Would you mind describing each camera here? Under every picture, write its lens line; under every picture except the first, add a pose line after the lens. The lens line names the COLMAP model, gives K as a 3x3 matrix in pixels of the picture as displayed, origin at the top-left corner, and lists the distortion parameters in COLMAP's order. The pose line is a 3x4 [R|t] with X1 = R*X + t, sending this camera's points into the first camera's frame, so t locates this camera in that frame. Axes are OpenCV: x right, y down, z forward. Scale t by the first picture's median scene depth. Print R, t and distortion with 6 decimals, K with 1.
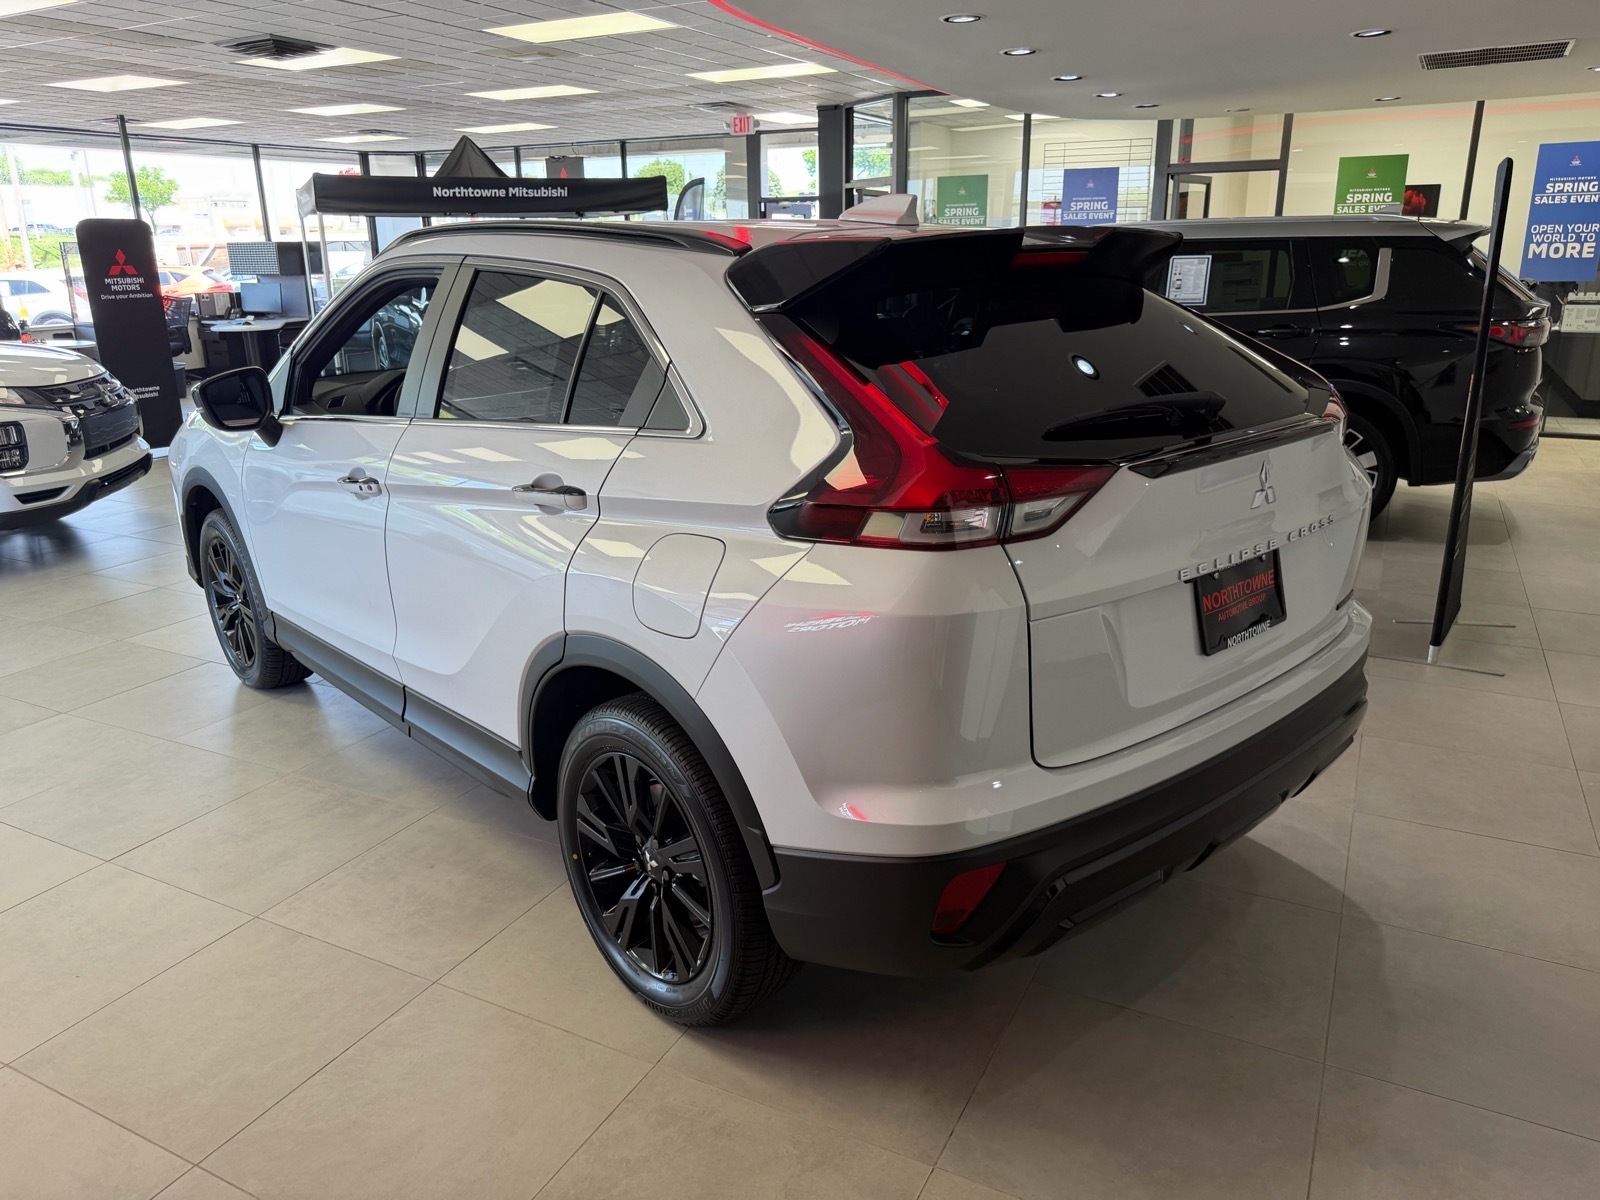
lens RADIAL K [[1170.7, 0, 800.0], [0, 1170.7, 600.0], [0, 0, 1]] dist [-0.000545, -0.002128]
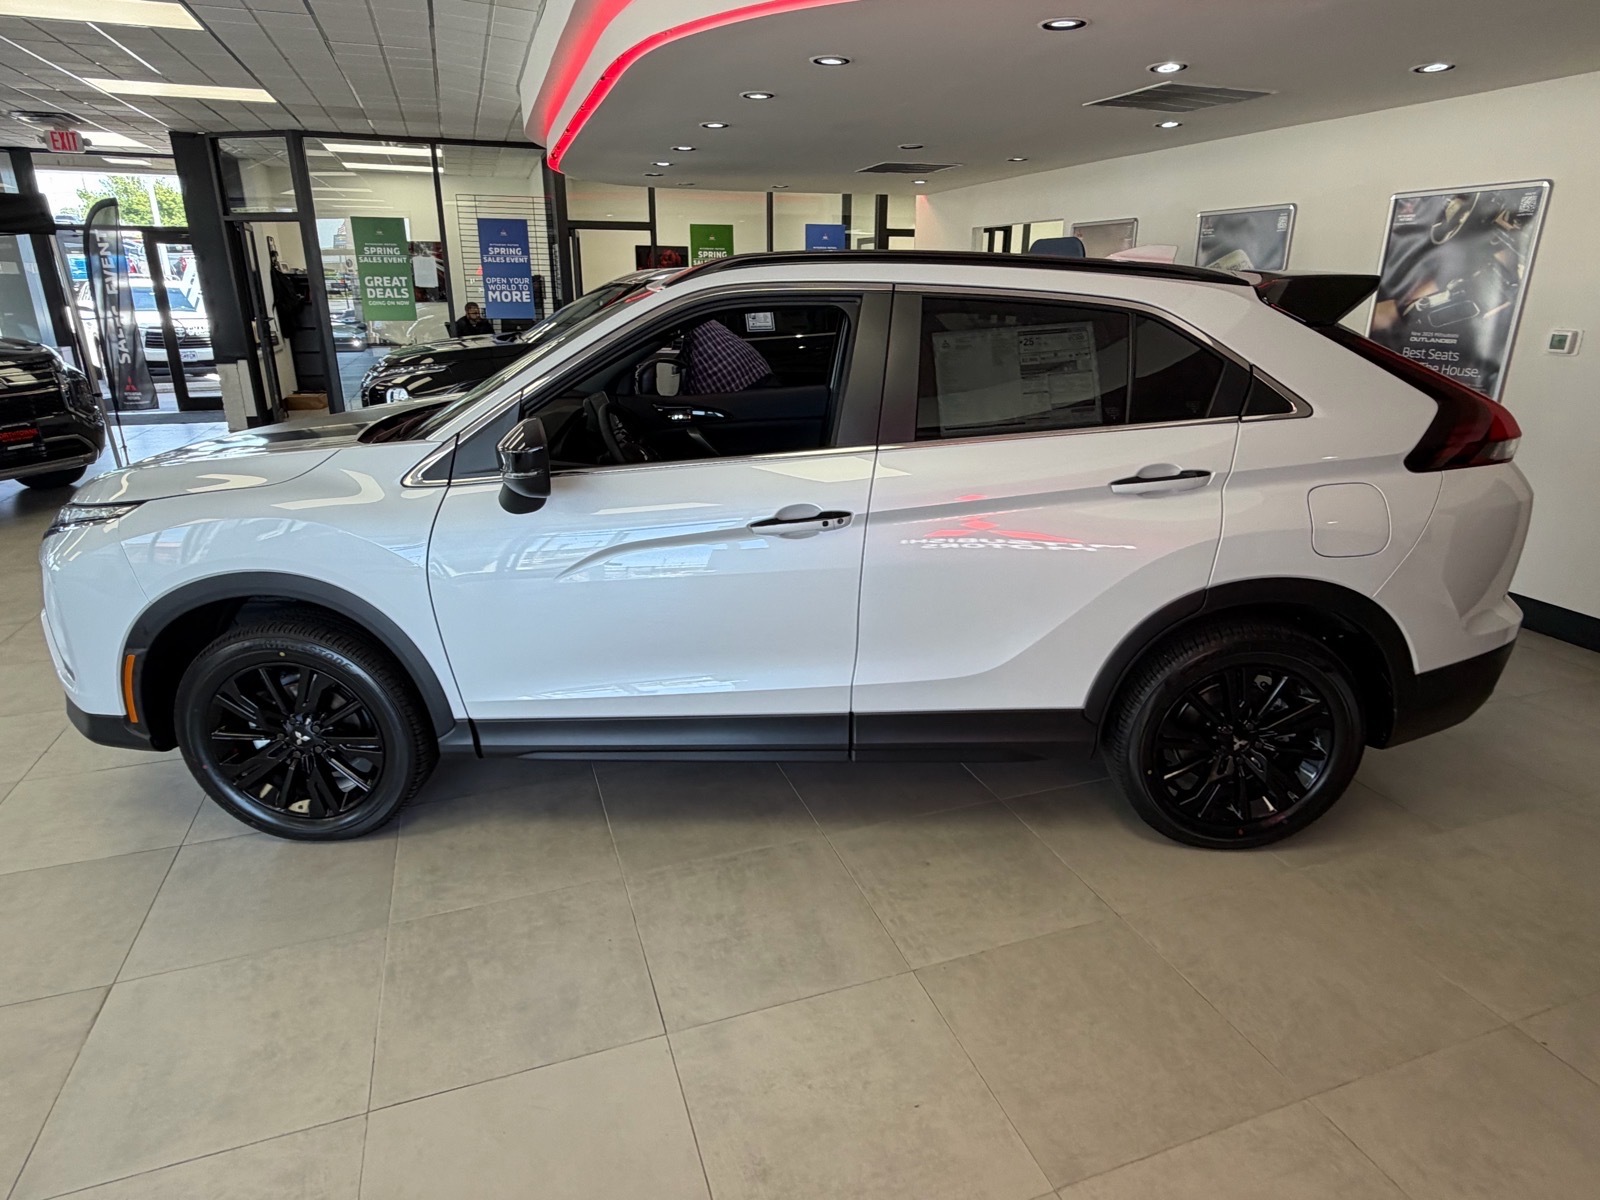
lens RADIAL K [[945.5, 0, 800.0], [0, 945.5, 600.0], [0, 0, 1]] dist [0.003690, -0.018976]
pose [[0.663182, -0.217134, 0.716270, -0.761039], [0.200689, 0.973538, 0.109309, -0.097157], [-0.721051, 0.071256, 0.689209, 0.380608]]
